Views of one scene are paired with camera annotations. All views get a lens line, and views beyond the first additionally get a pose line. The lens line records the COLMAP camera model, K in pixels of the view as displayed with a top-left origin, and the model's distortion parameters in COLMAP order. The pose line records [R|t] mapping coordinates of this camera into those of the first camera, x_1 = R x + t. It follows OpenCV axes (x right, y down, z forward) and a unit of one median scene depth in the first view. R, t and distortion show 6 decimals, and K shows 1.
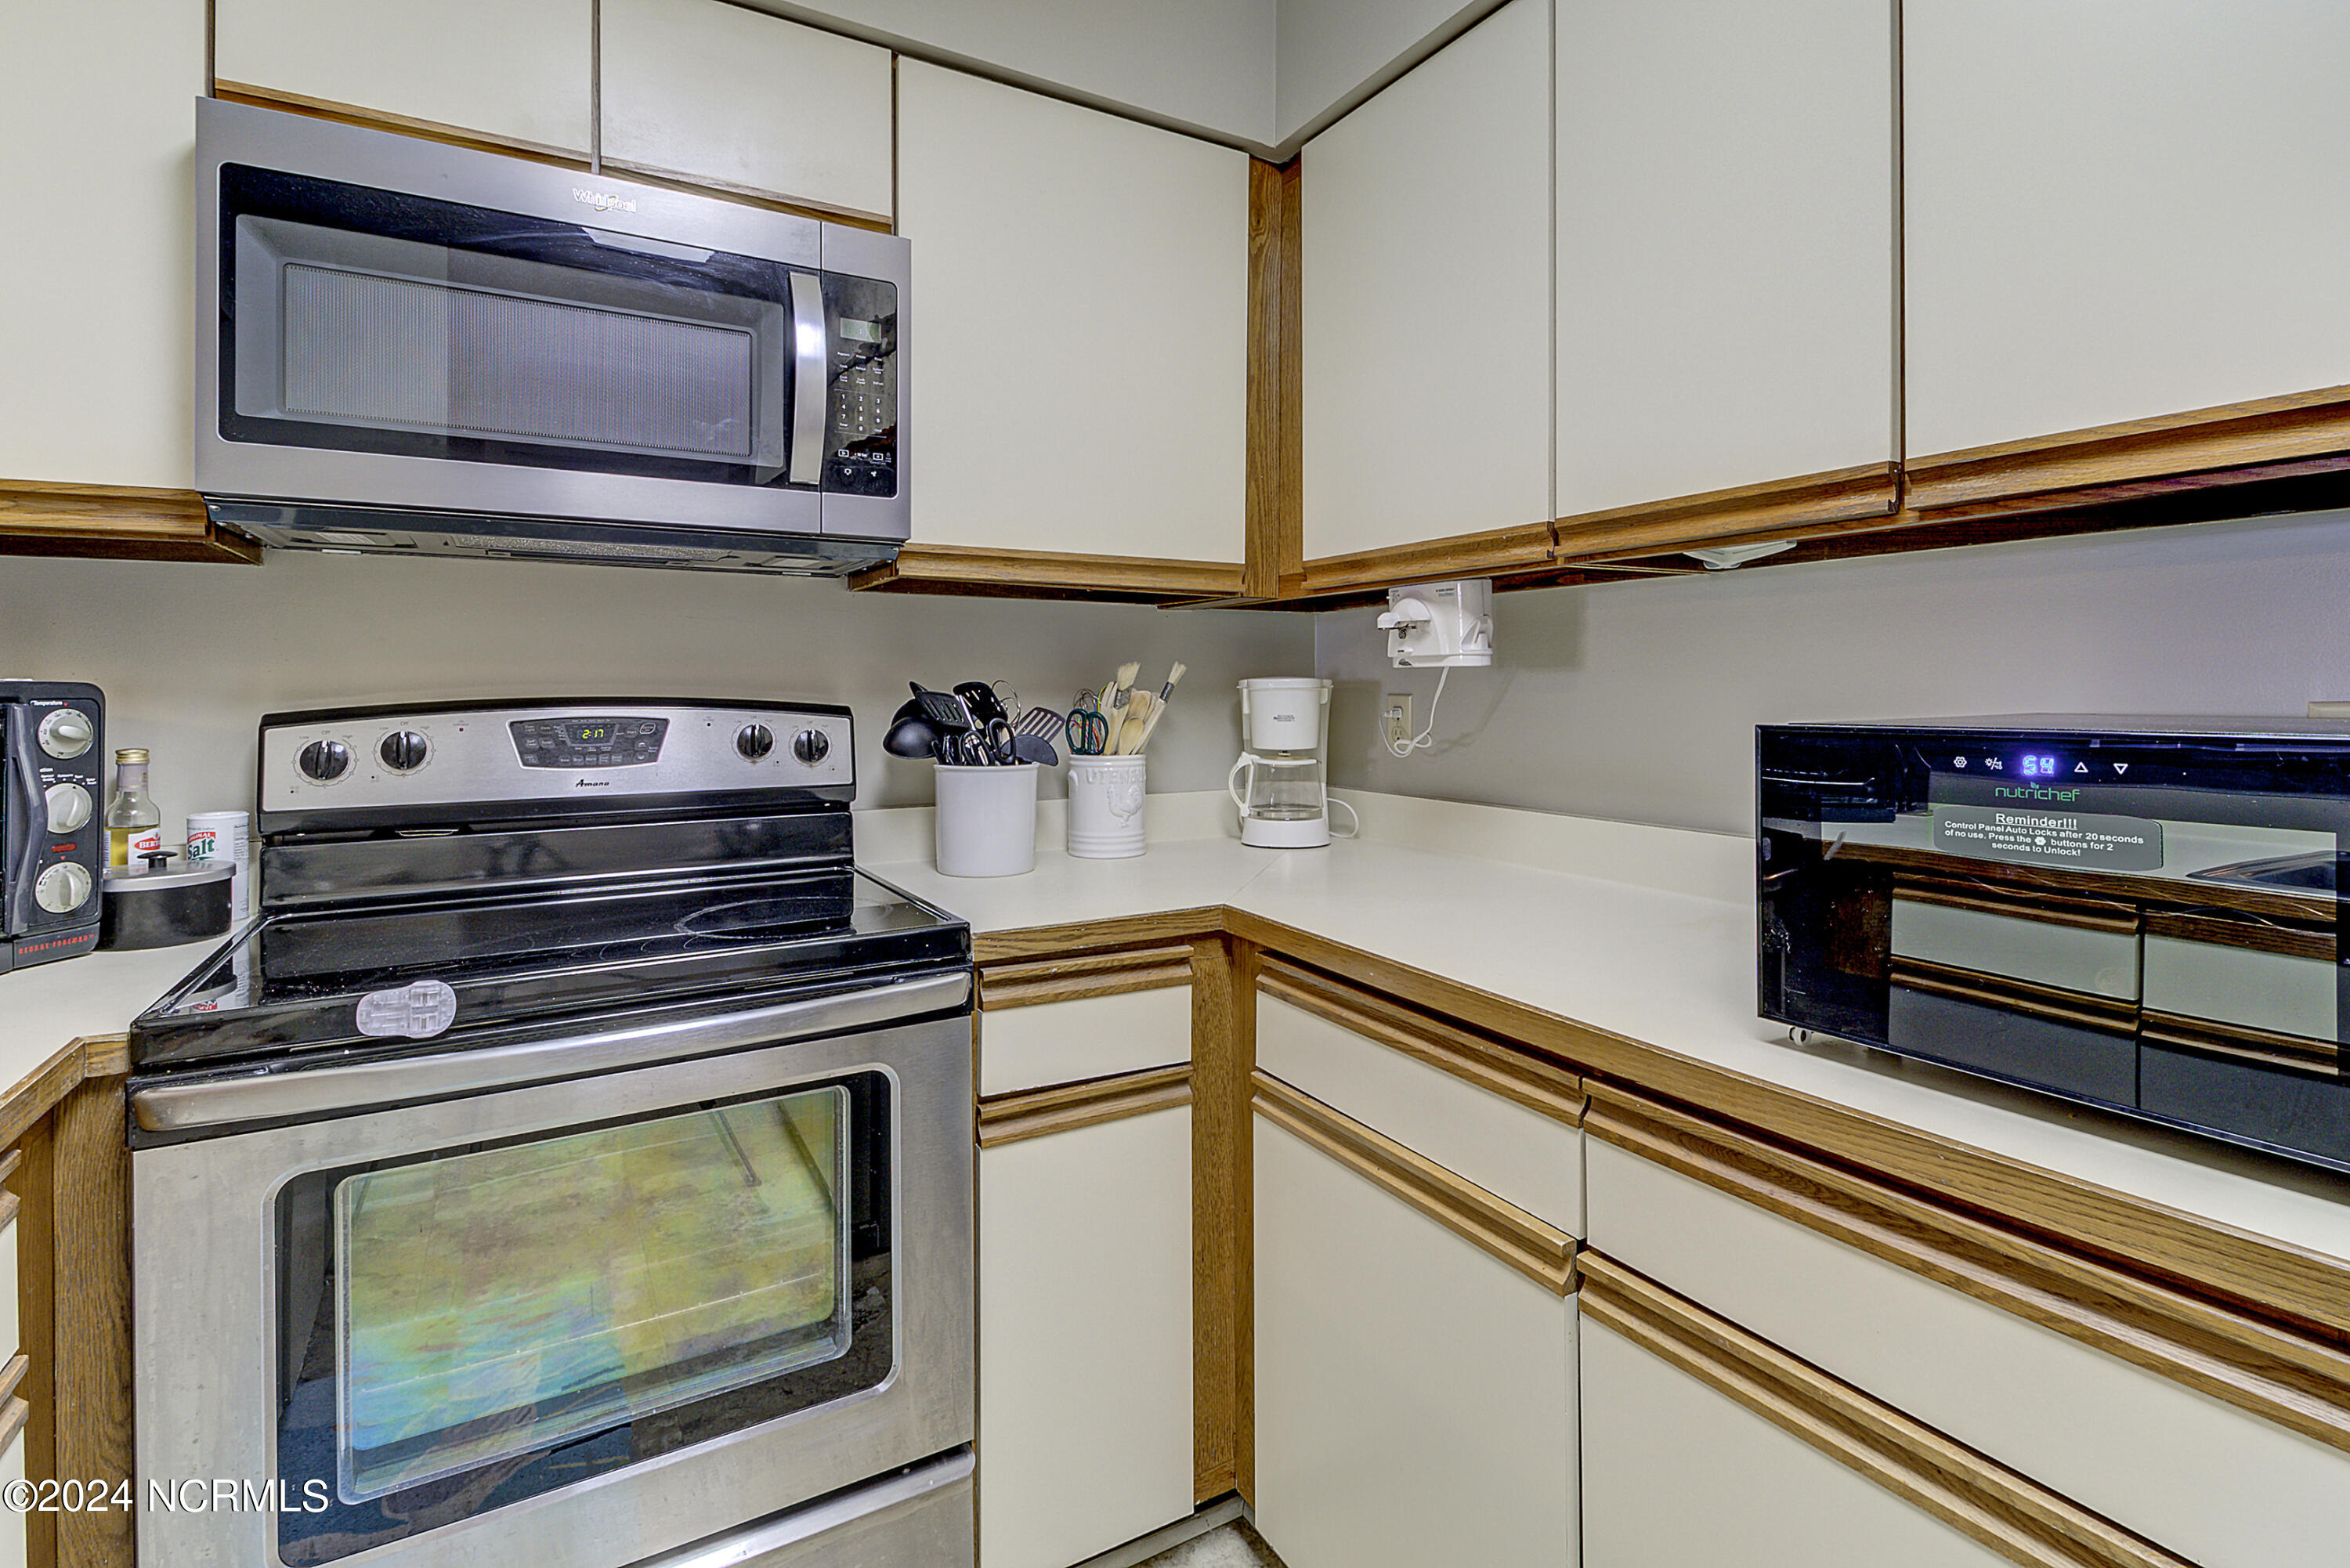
lens RADIAL K [[1103.0, 0, 1157.3], [0, 1103.0, 686.7], [0, 0, 1]] dist [0.020675, -0.013265]
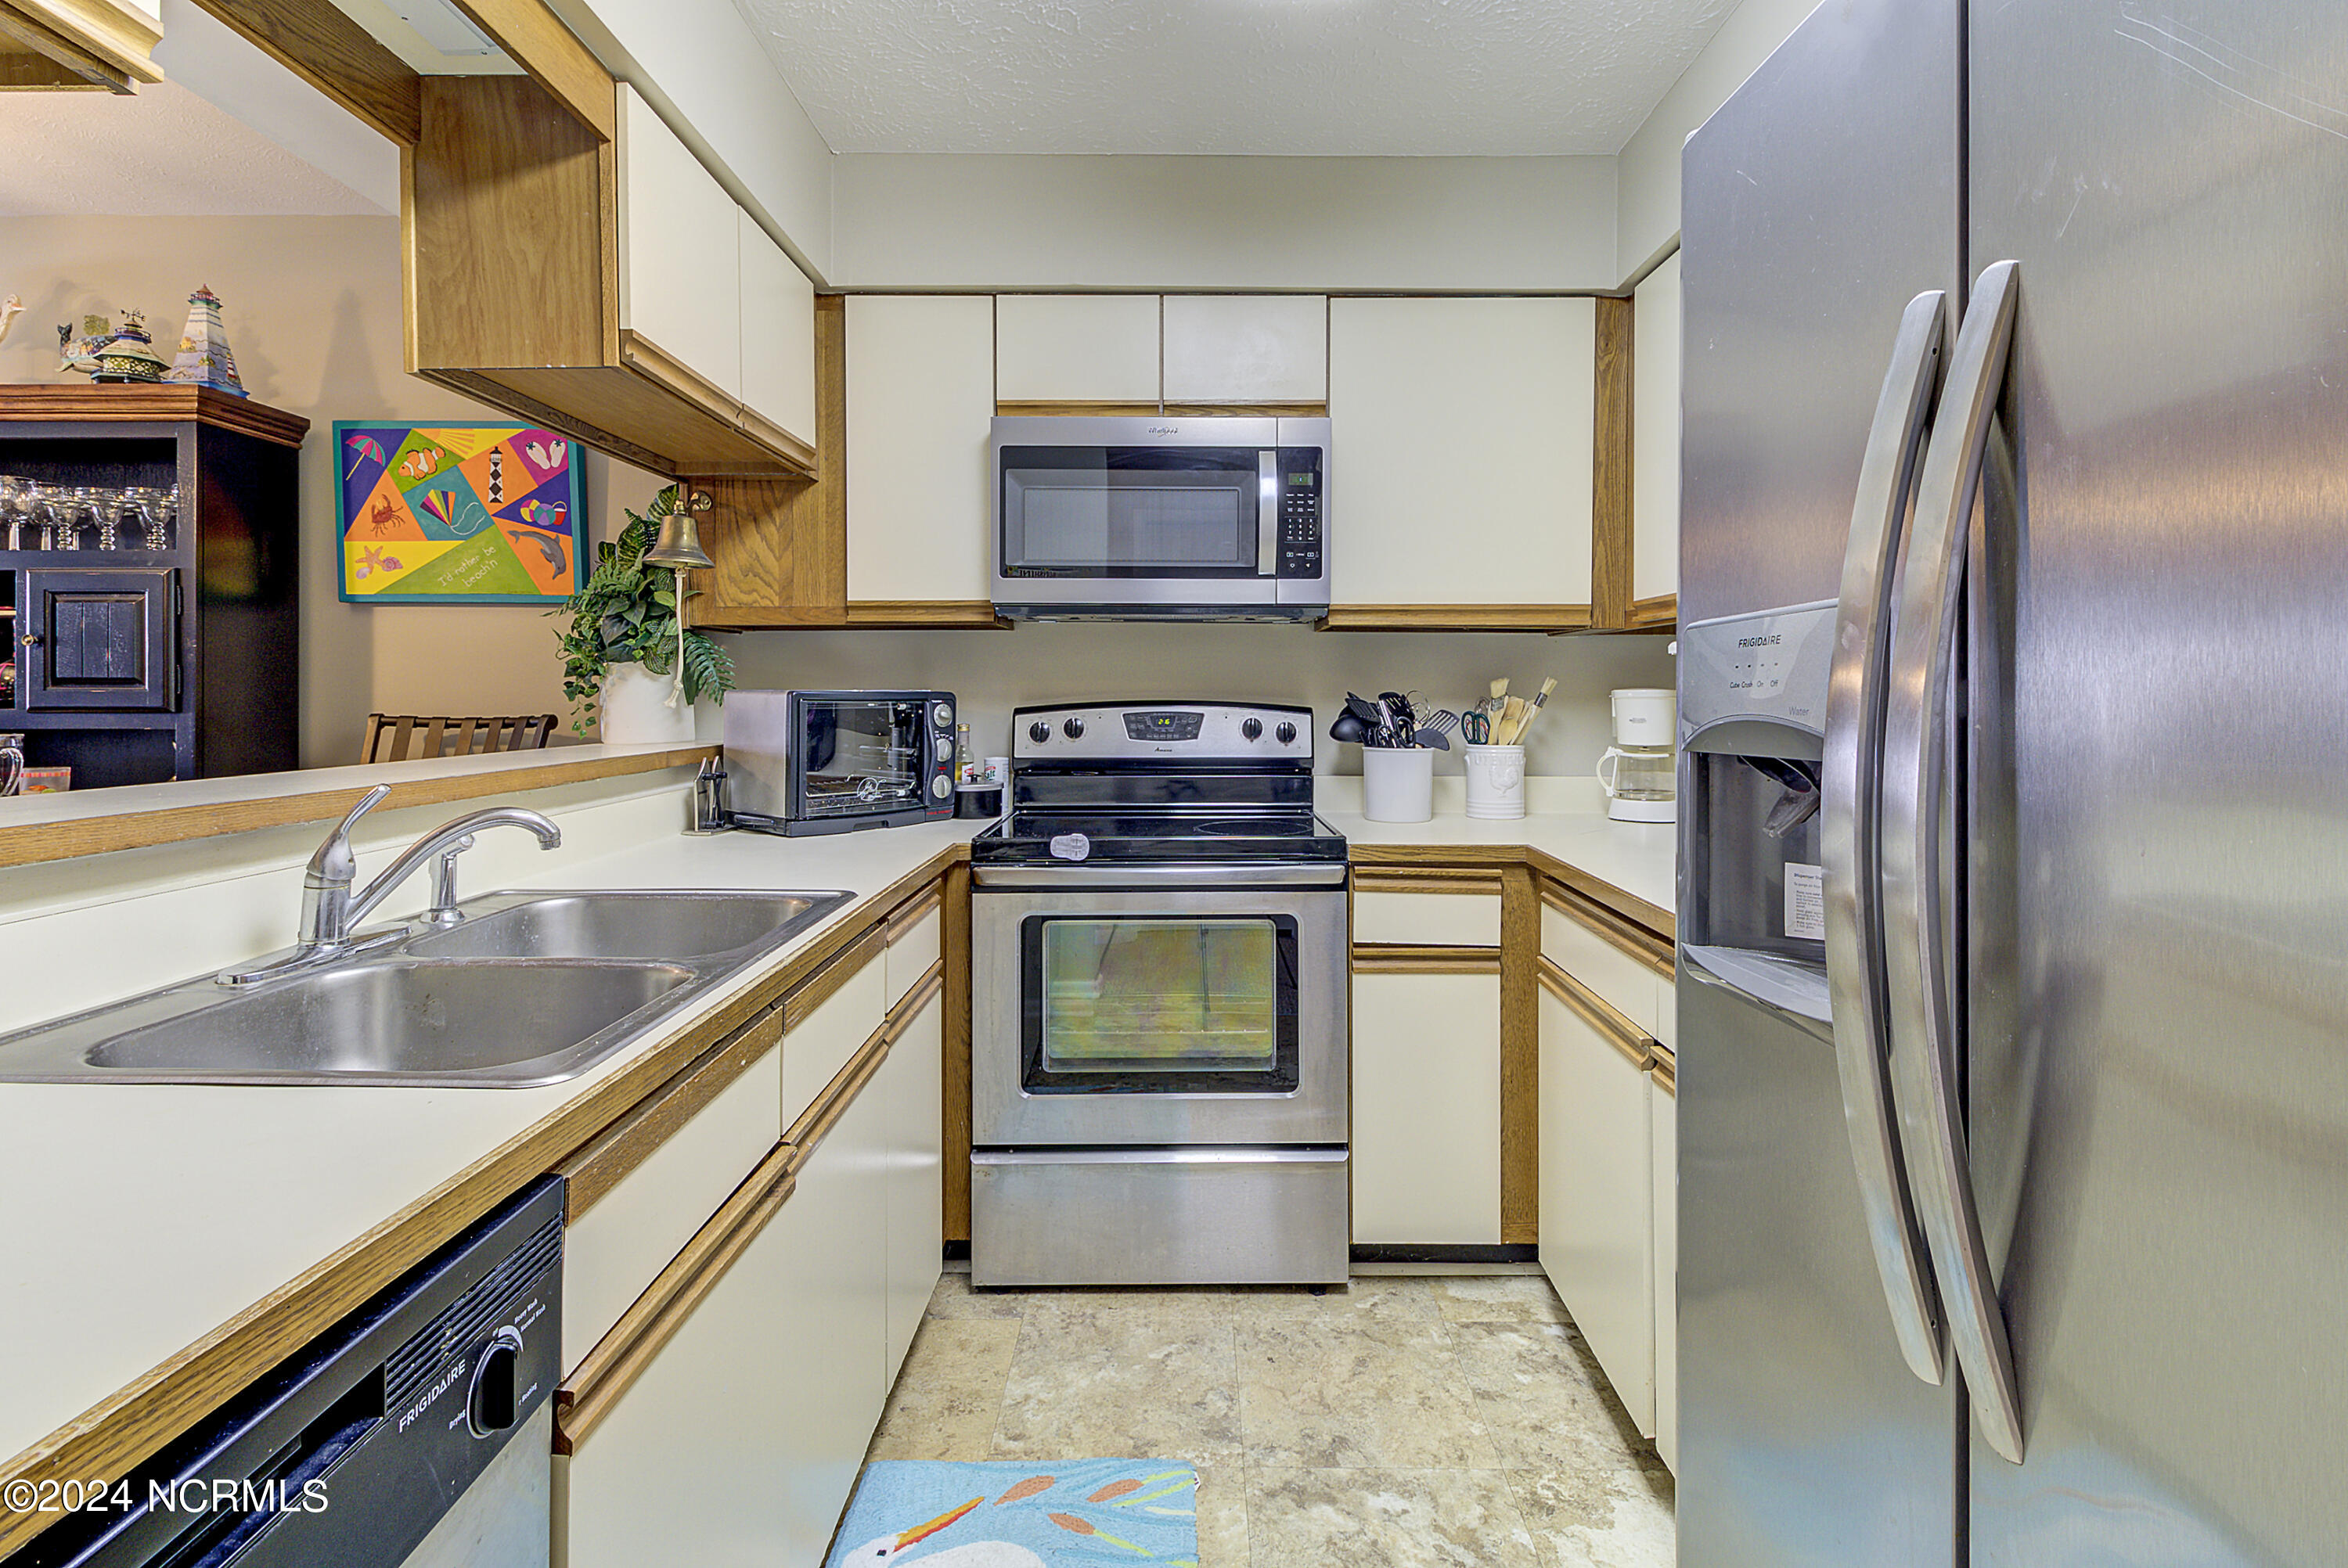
lens RADIAL K [[1102.0, 0, 1174.2], [0, 1102.0, 698.3], [0, 0, 1]] dist [0.020675, -0.013265]
pose [[0.865615, 0.007863, -0.500649, 0.401443], [-0.003181, 0.999943, 0.010205, -0.012155], [0.500701, -0.007241, 0.865590, -0.526680]]
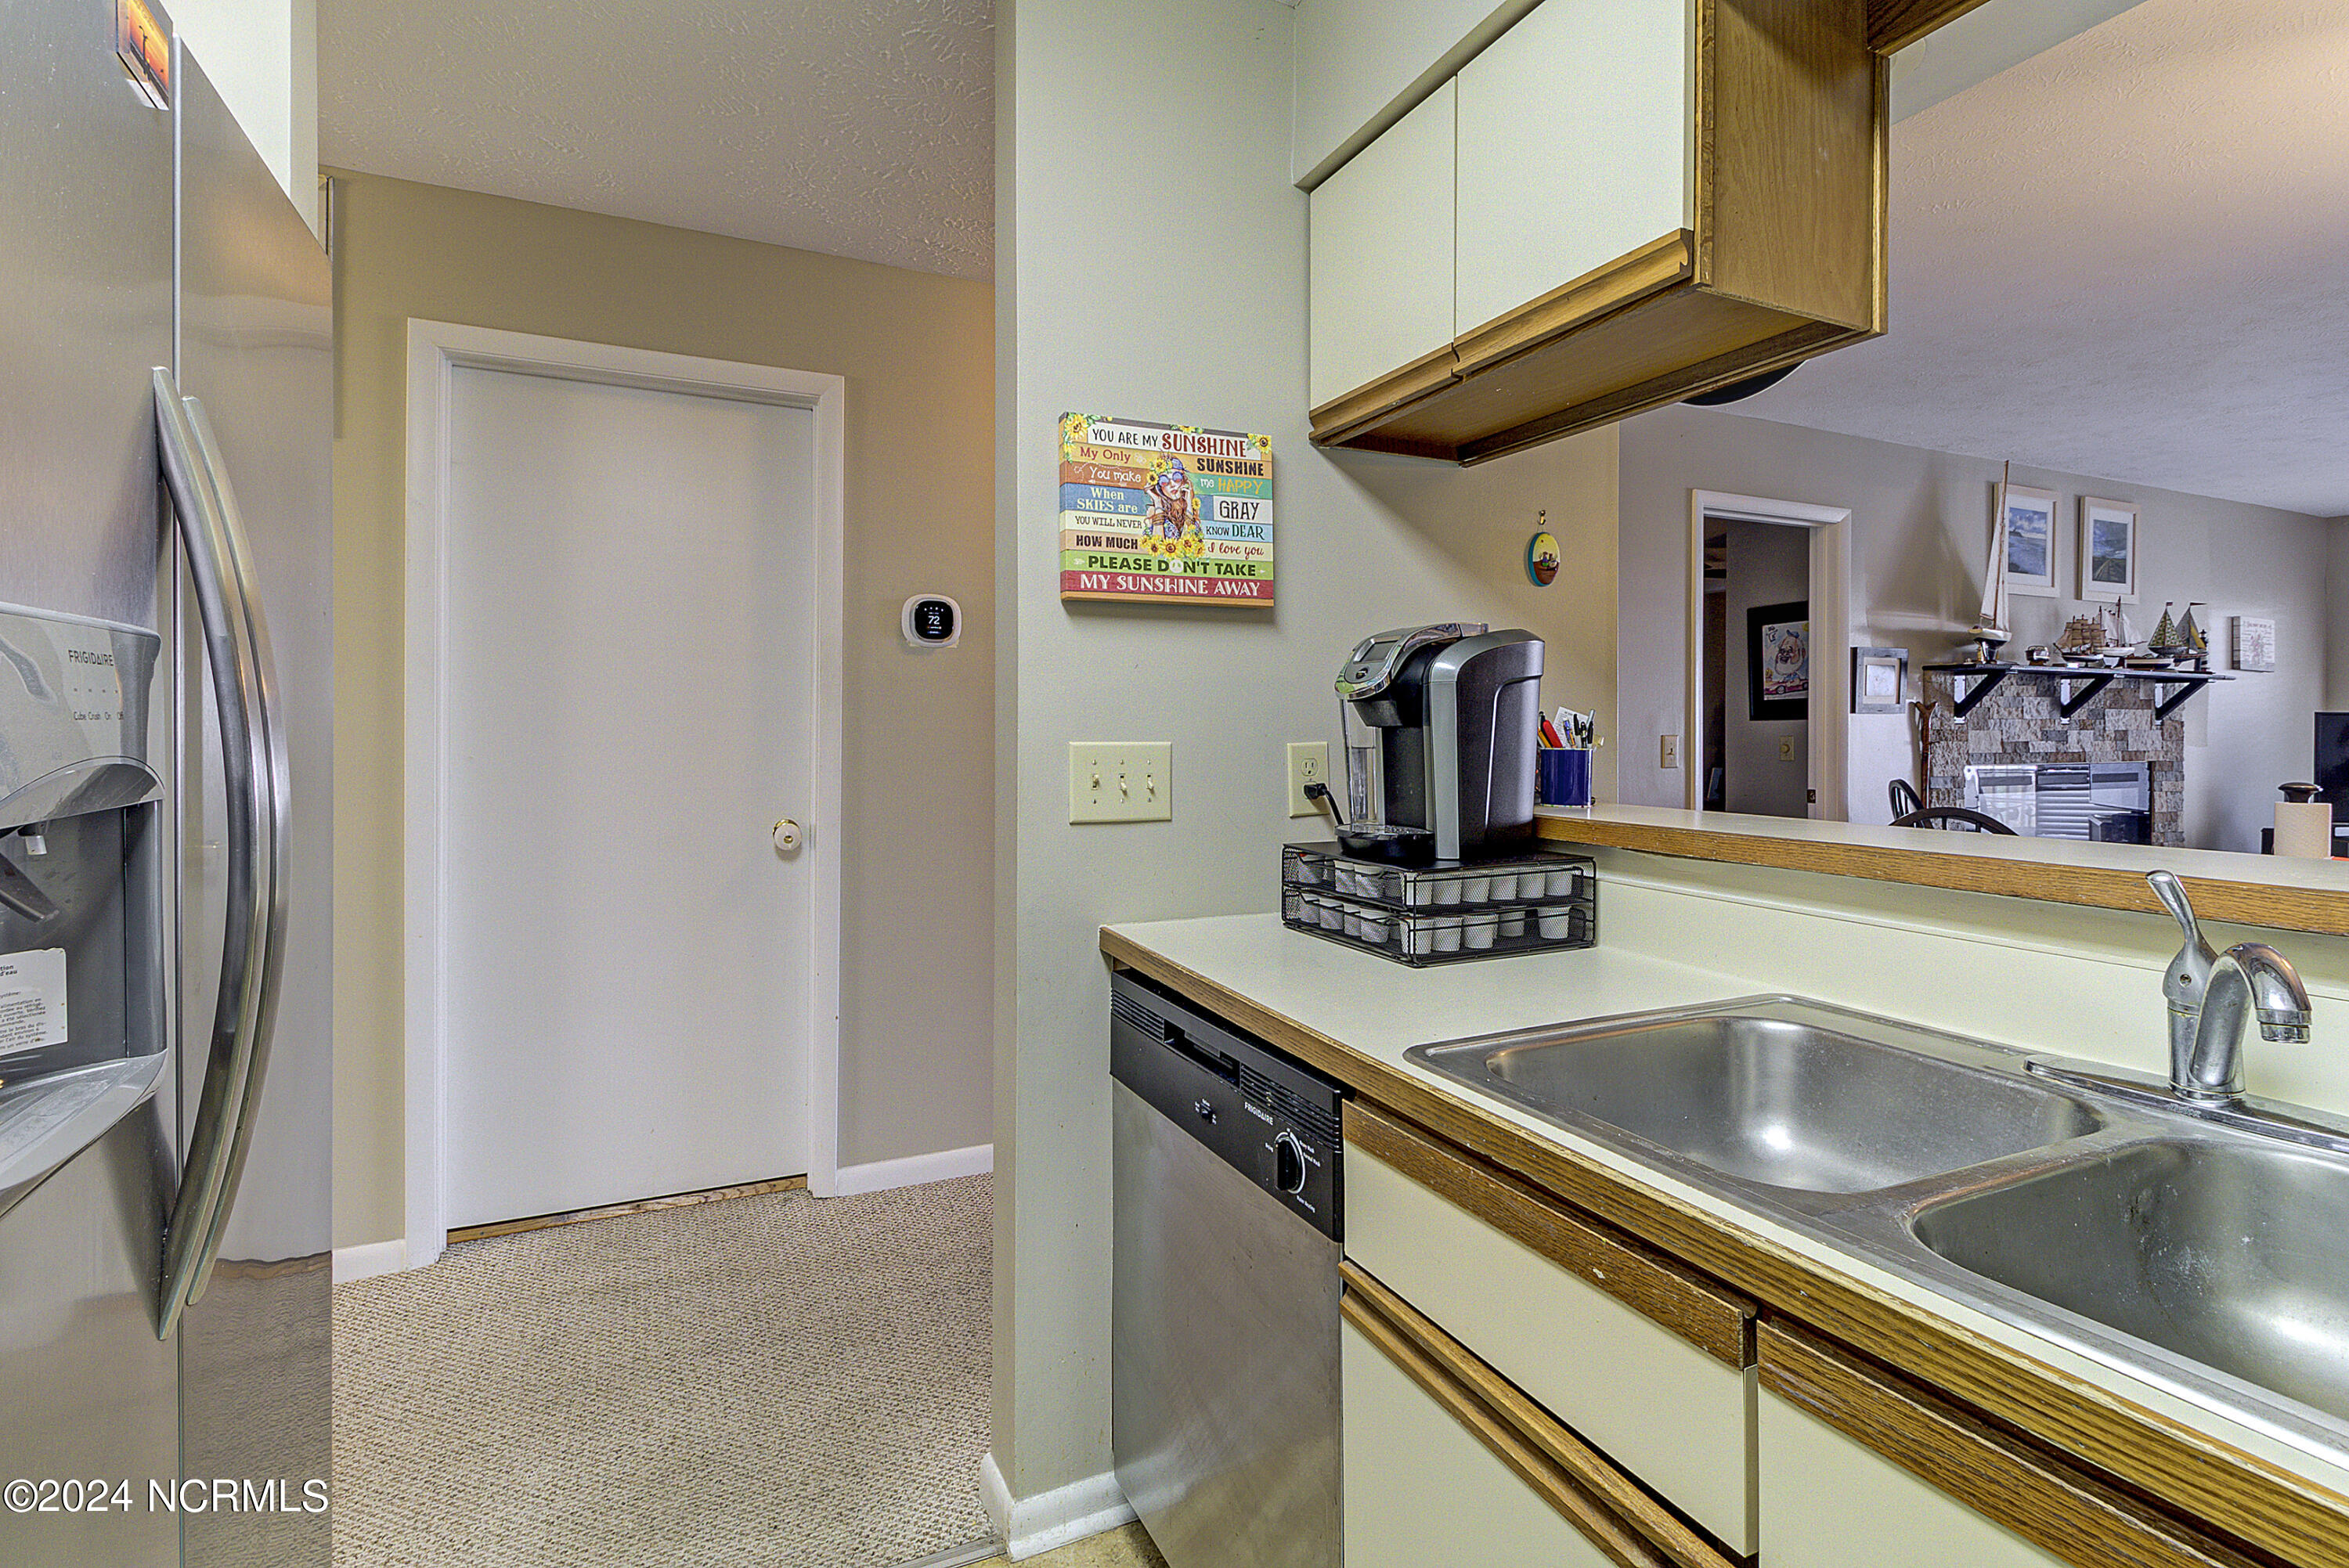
lens RADIAL K [[1102.5, 0, 1171.9], [0, 1102.5, 716.4], [0, 0, 1]] dist [0.020675, -0.013265]
pose [[-0.996149, 0.001665, 0.087660, -0.098214], [-0.000225, 0.999768, -0.021546, -0.004462], [-0.087675, -0.021482, -0.995917, 0.567694]]
